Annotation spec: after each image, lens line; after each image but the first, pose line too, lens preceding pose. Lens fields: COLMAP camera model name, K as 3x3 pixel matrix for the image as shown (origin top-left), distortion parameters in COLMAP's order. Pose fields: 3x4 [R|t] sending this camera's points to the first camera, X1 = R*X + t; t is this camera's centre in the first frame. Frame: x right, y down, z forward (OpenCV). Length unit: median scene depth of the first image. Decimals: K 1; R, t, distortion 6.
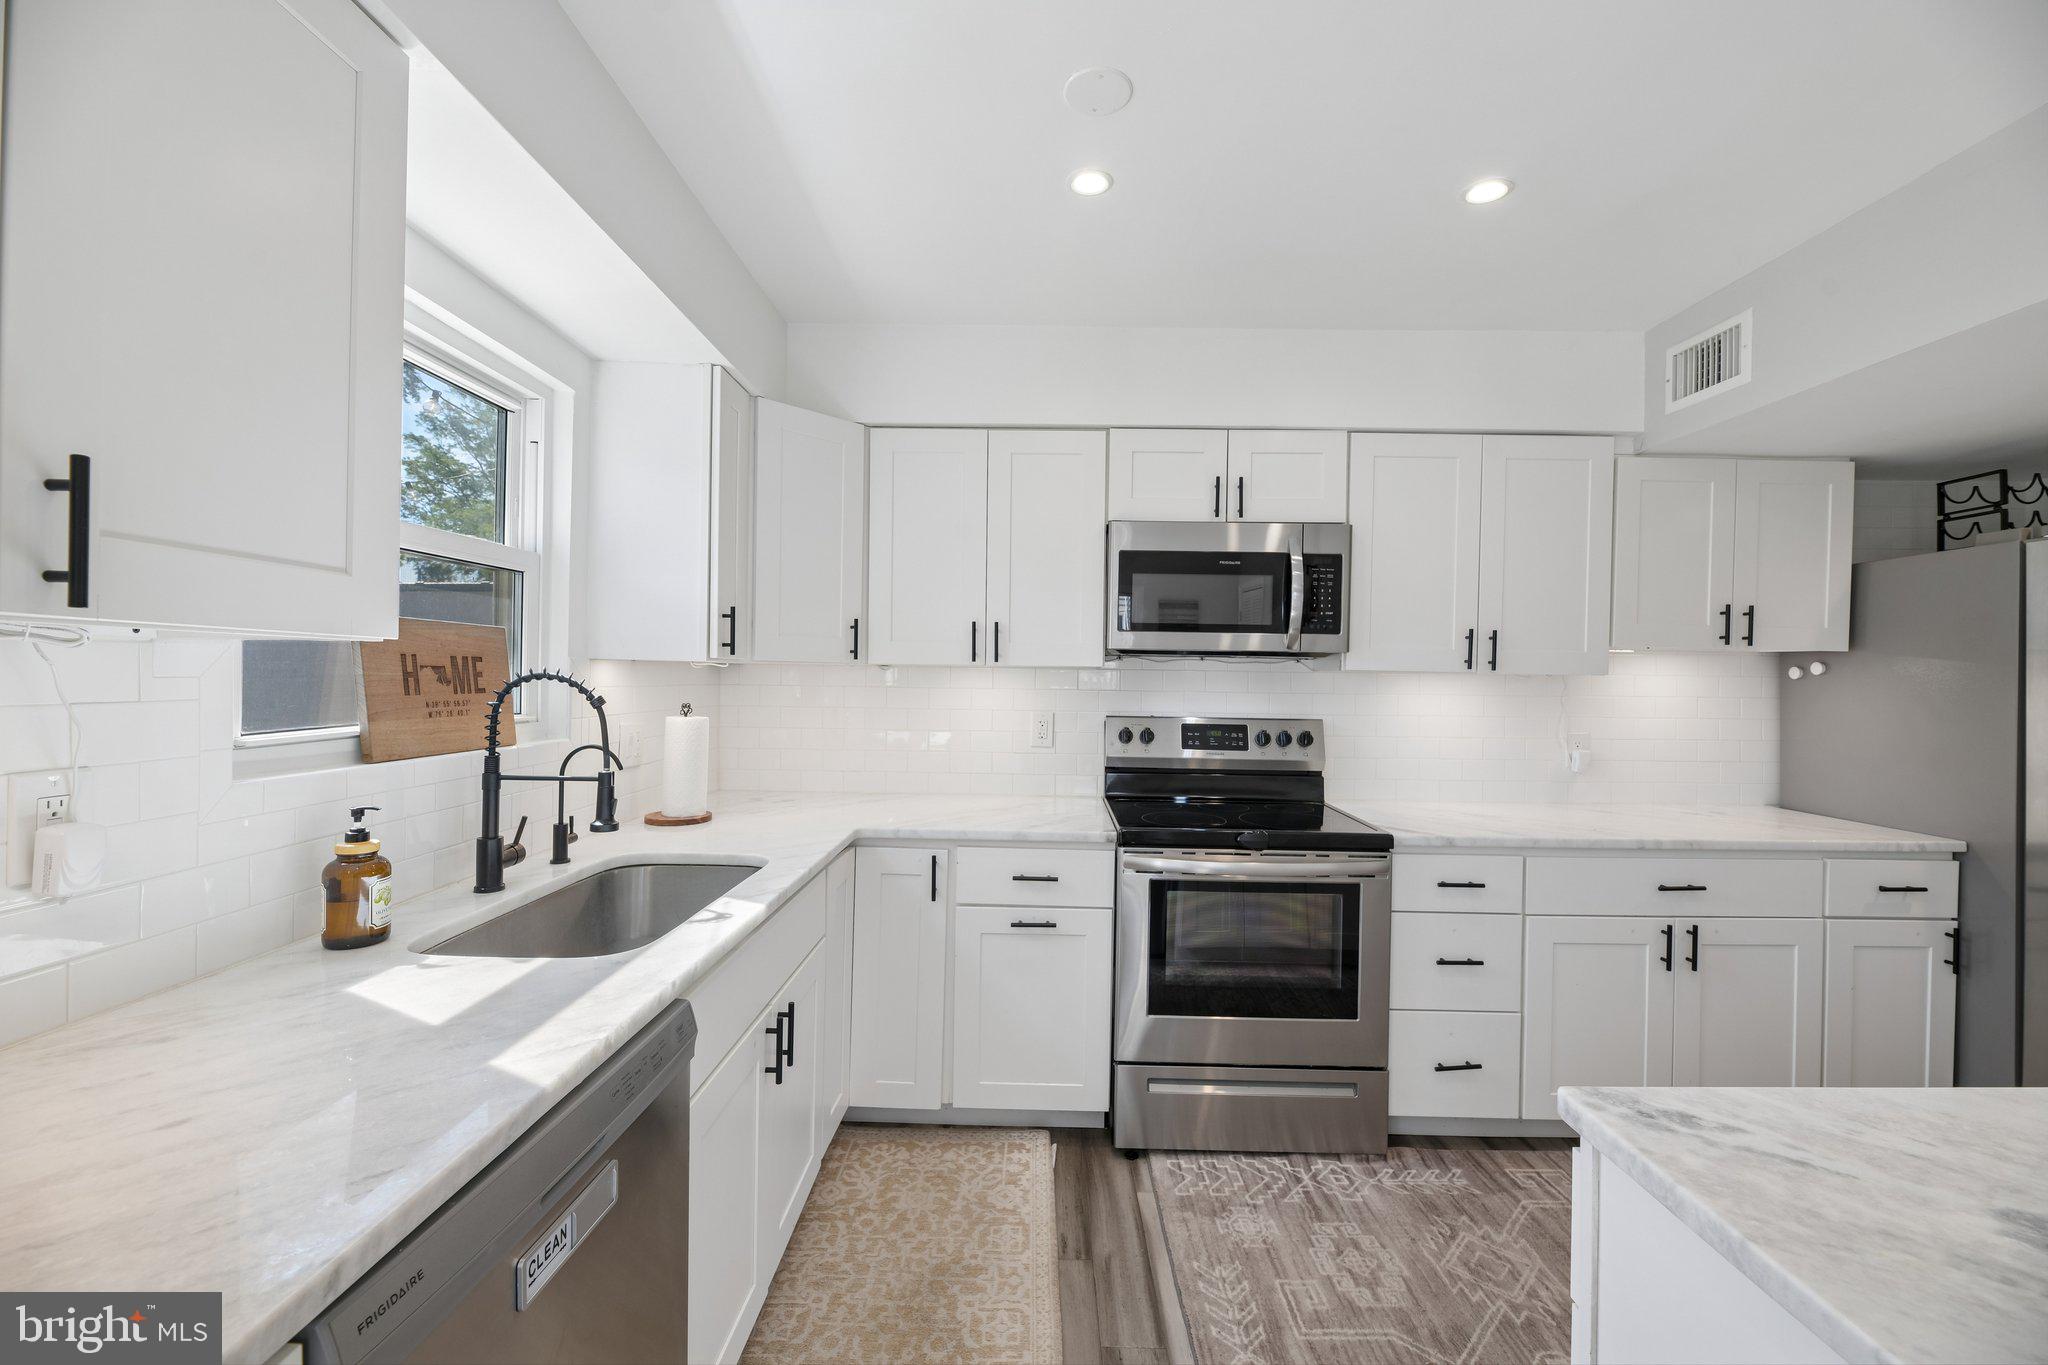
lens RADIAL K [[838.7, 0, 1050.5], [0, 838.7, 674.3], [0, 0, 1]] dist [0.020156, -0.007740]
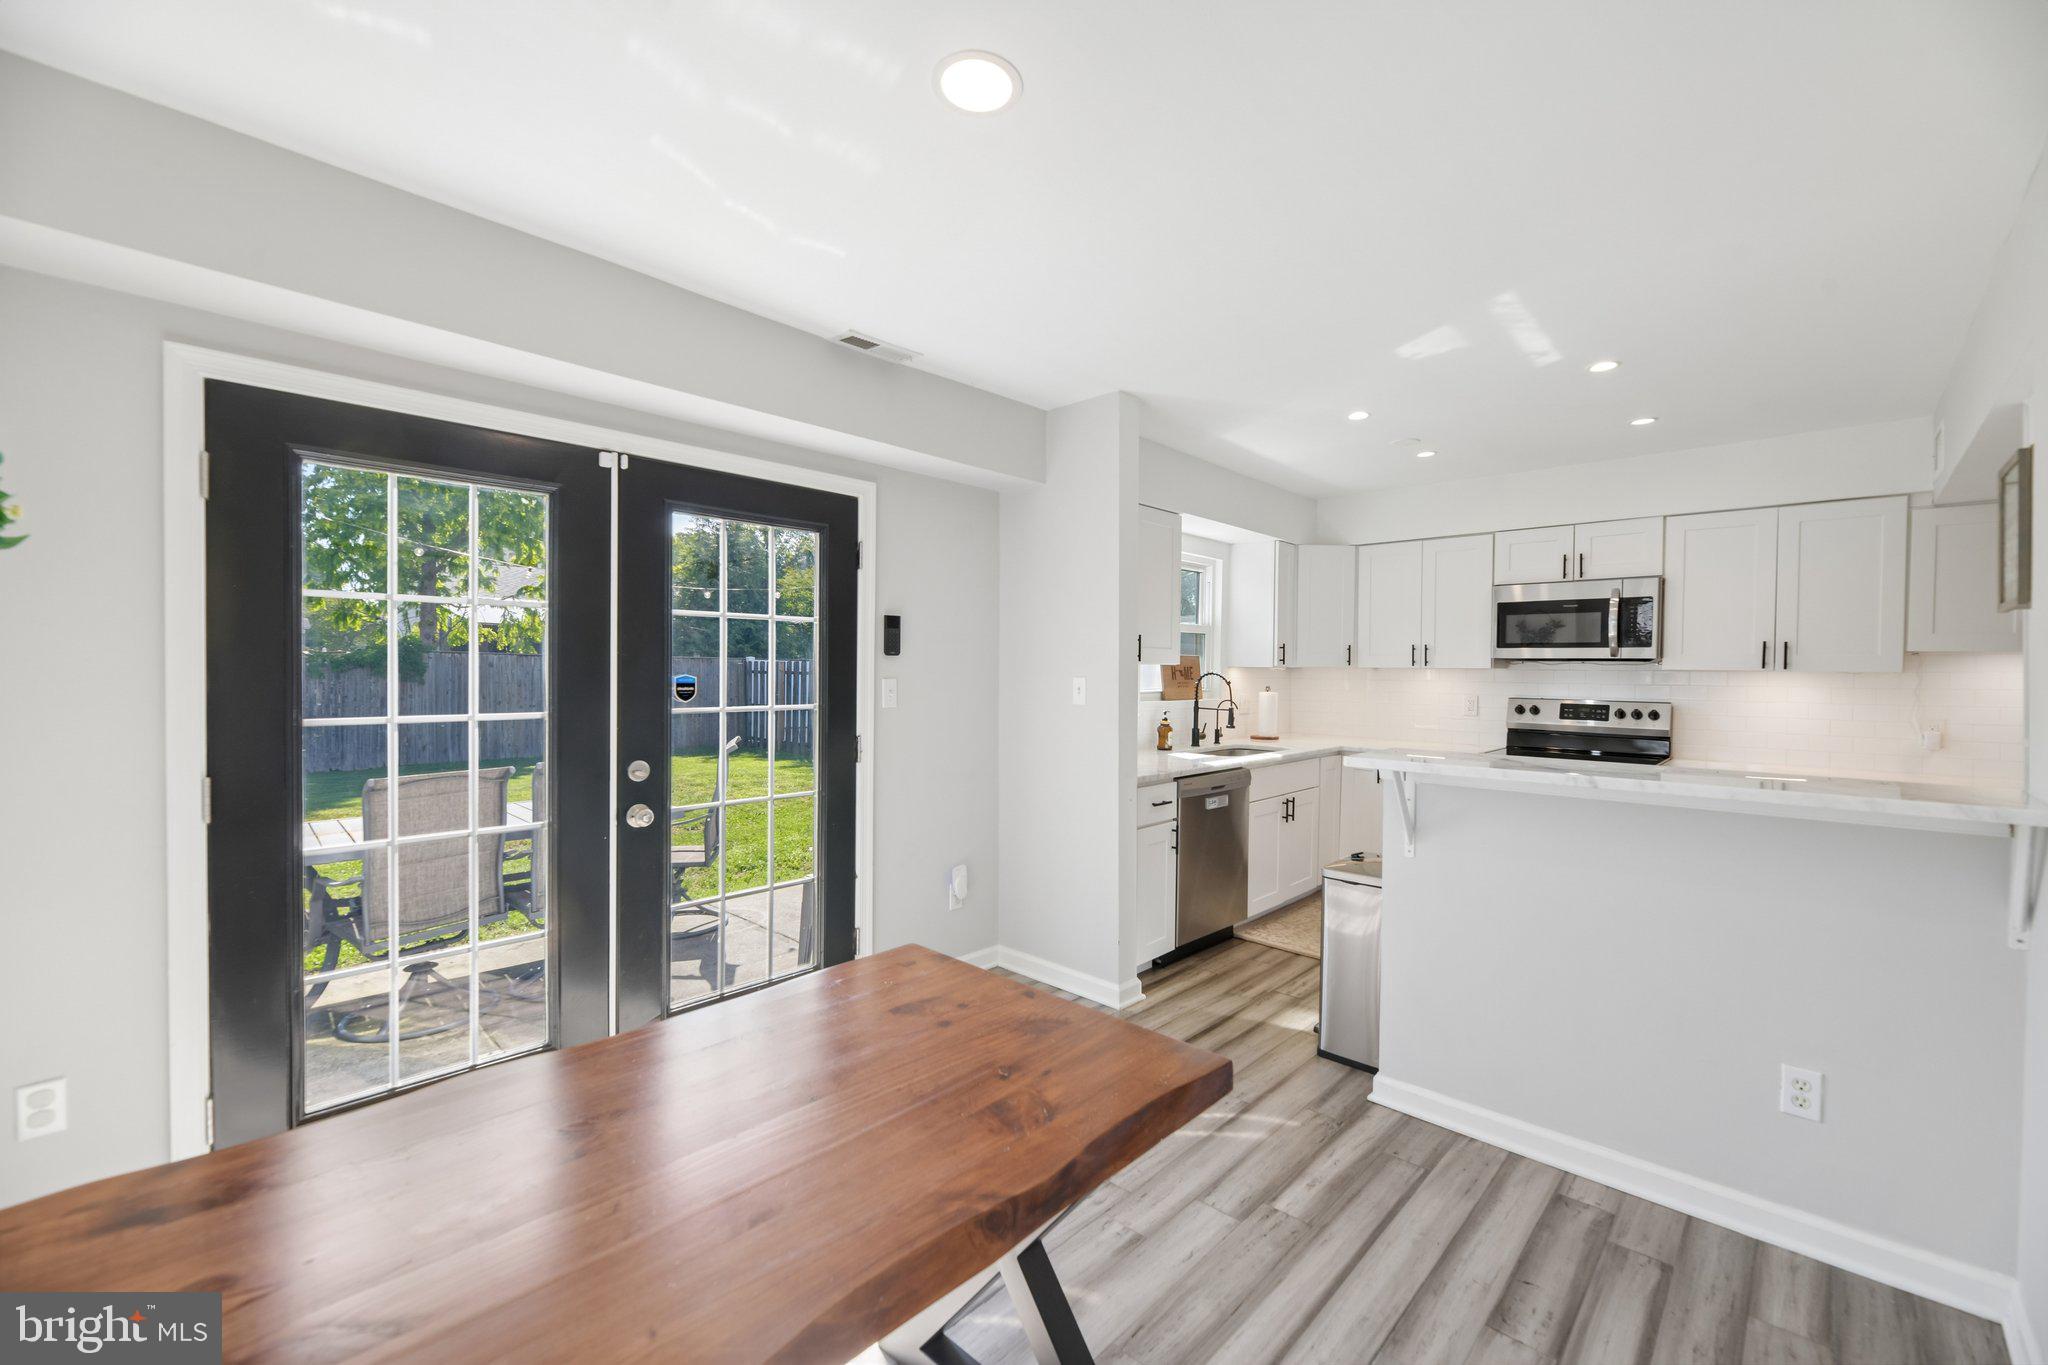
lens RADIAL K [[827.7, 0, 1024.0], [0, 827.7, 682.5], [0, 0, 1]] dist [0.000017, -0.000009]
pose [[0.721477, 0.005234, -0.692418, 0.735154], [0.001117, 0.999961, 0.008722, 0.006231], [0.692437, -0.007066, 0.721444, -1.218767]]
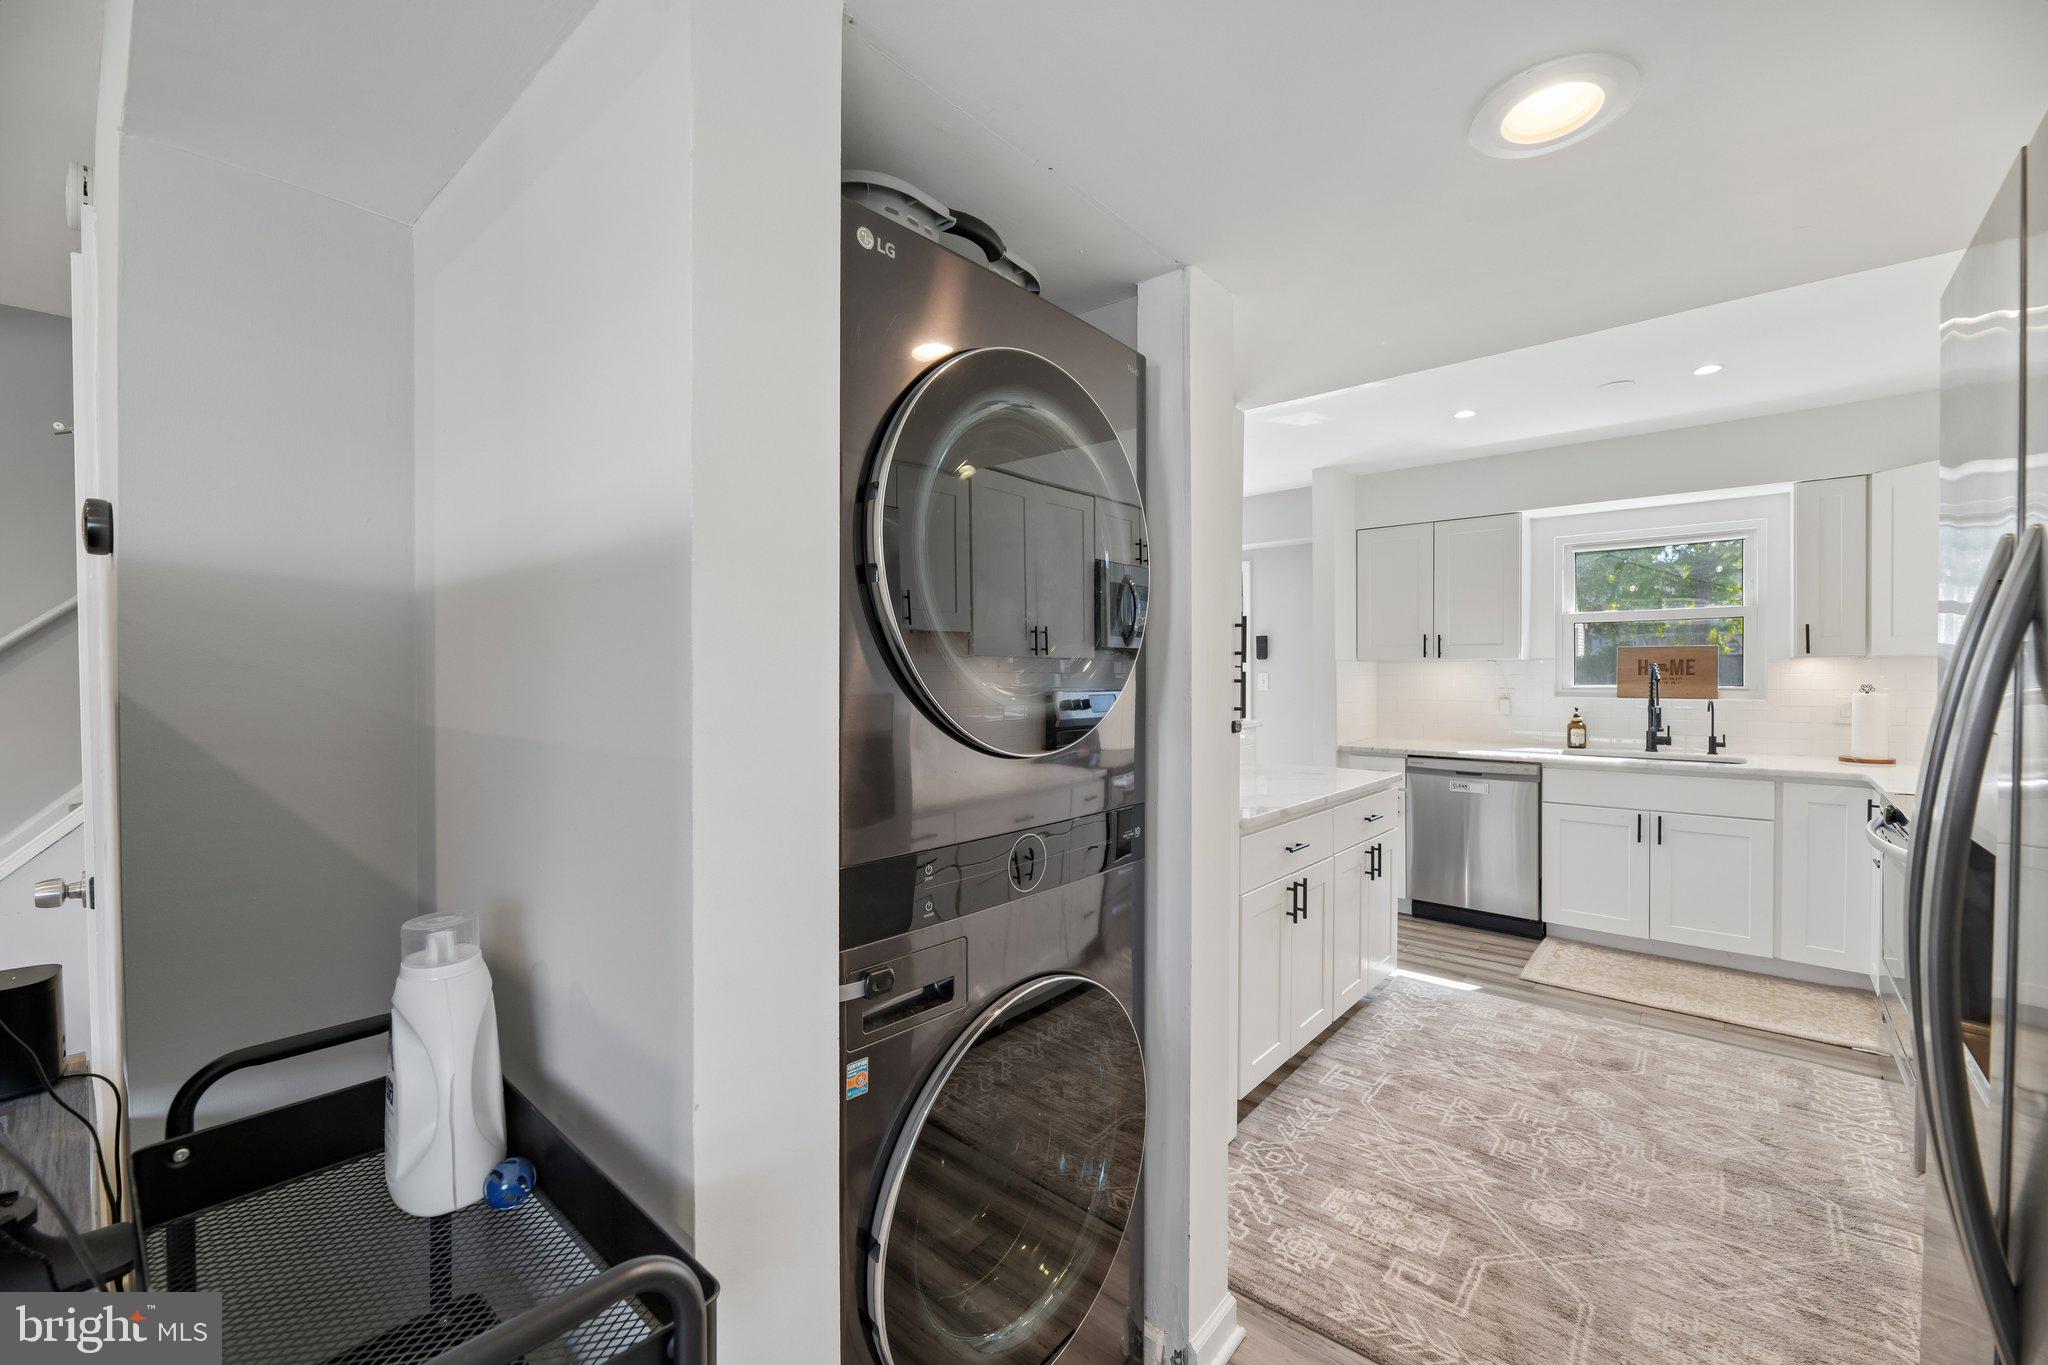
lens RADIAL K [[838.7, 0, 1050.5], [0, 838.7, 674.3], [0, 0, 1]] dist [0.020156, -0.007740]
pose [[-0.631472, -0.006915, -0.775368, 2.018122], [-0.004713, 0.999976, -0.005079, 0.035644], [0.775384, 0.000447, -0.631490, 0.987318]]
